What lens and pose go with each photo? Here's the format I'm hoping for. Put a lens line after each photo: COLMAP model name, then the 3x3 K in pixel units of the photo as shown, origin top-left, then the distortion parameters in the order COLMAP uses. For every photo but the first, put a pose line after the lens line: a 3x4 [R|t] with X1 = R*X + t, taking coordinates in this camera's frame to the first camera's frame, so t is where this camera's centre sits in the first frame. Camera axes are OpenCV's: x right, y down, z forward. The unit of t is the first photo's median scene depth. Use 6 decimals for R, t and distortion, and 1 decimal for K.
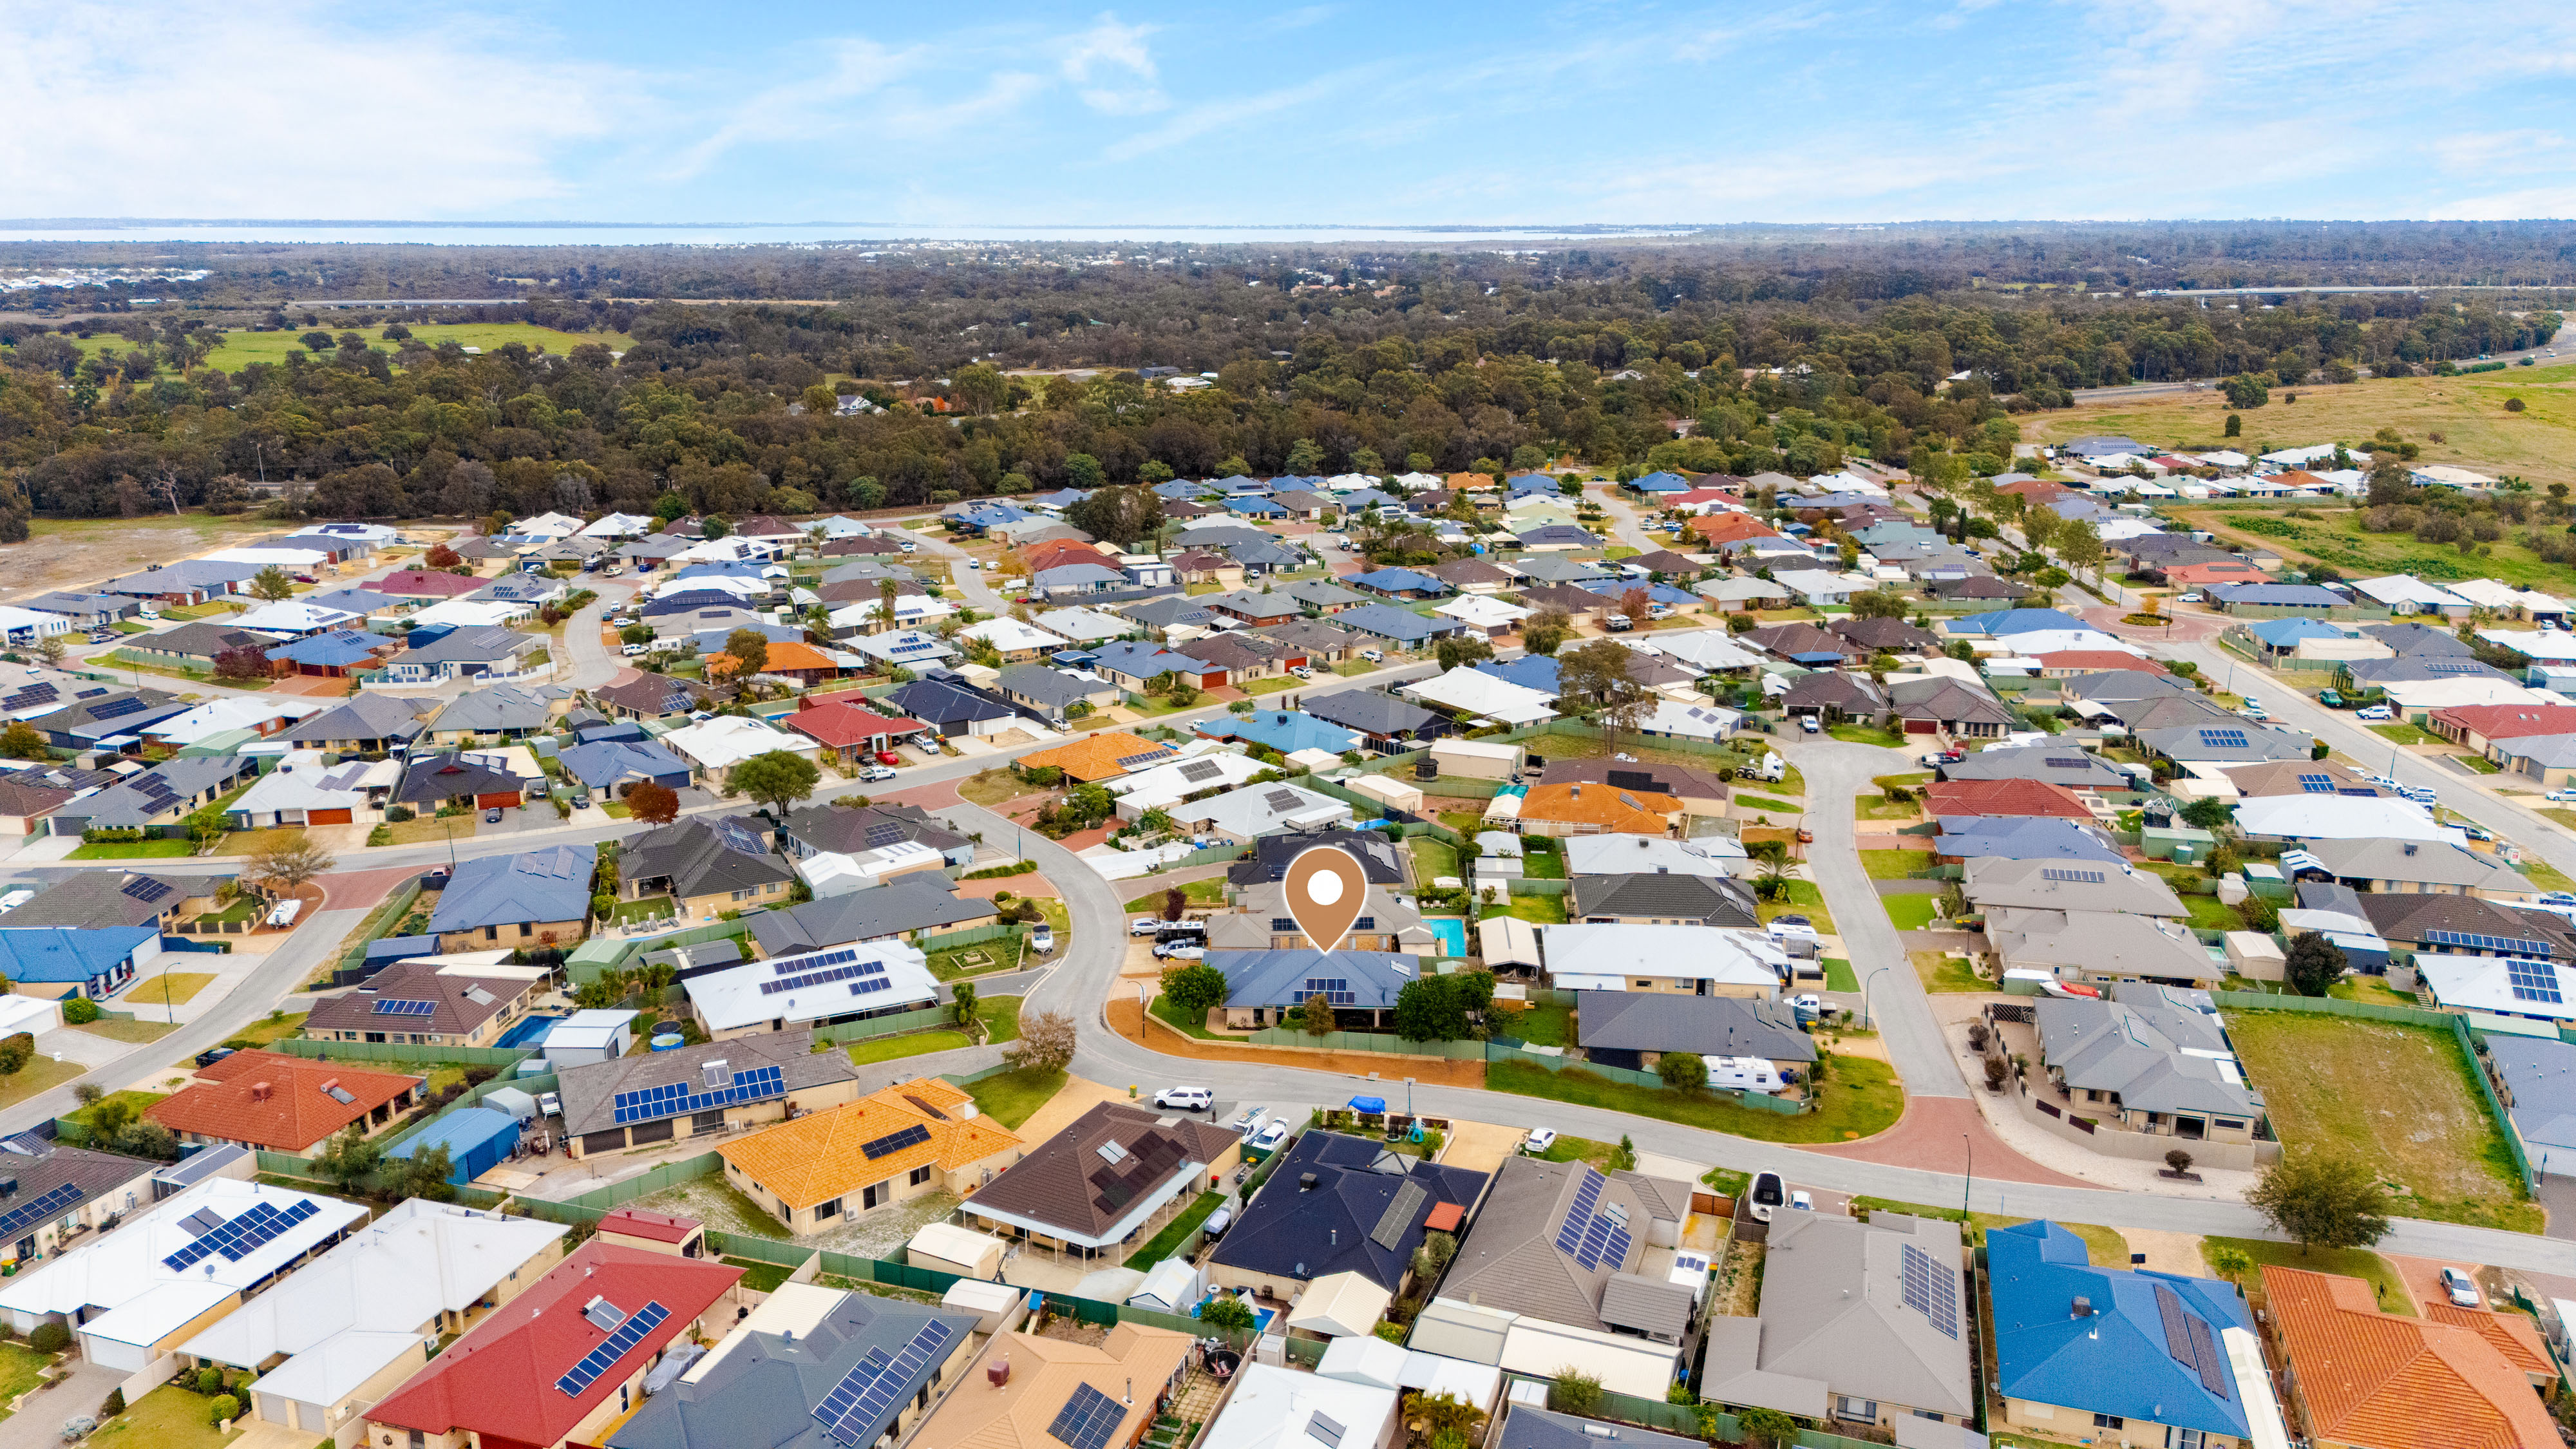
lens RADIAL K [[1845.2, 0, 1288.0], [0, 1845.2, 724.5], [0, 0, 1]] dist [0.034089, -0.002745]
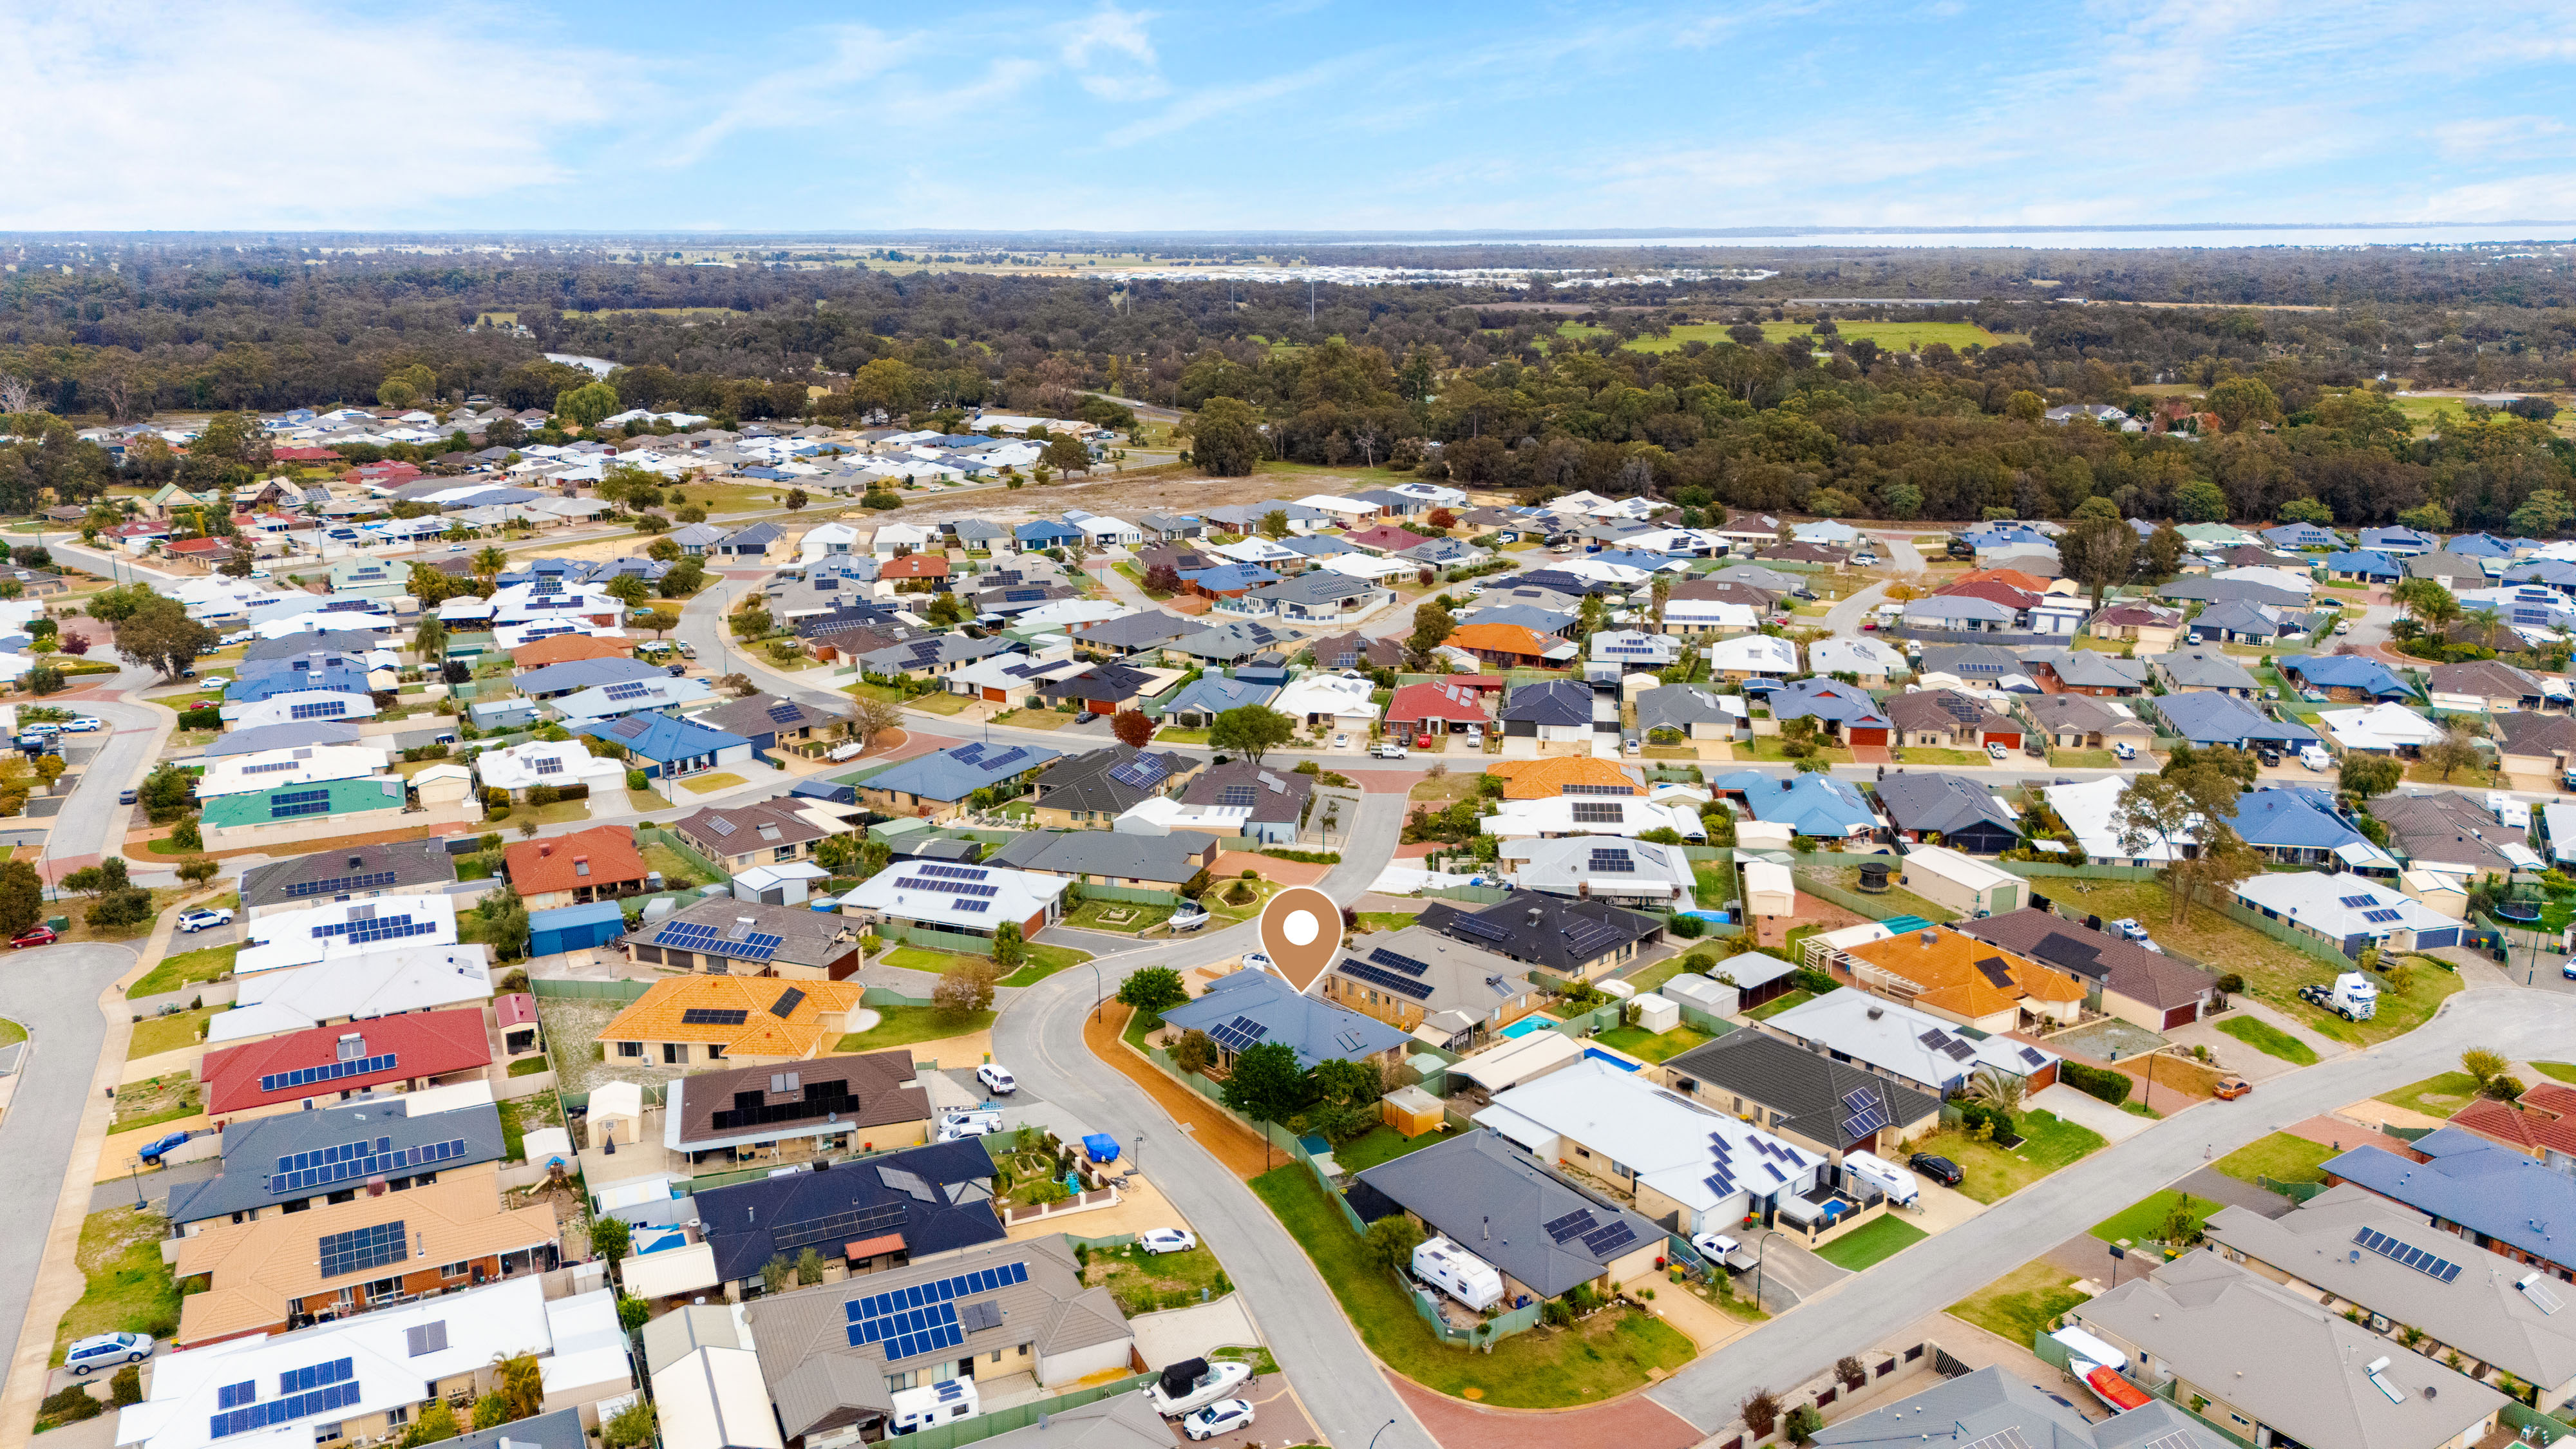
lens RADIAL K [[1790.0, 0, 1191.0], [0, 1790.0, 726.3], [0, 0, 1]] dist [0.049295, -0.001839]
pose [[0.712111, 0.188367, -0.676325, 0.541435], [-0.183781, 0.979757, 0.079373, -0.067388], [0.677585, 0.067773, 0.732315, 0.296507]]
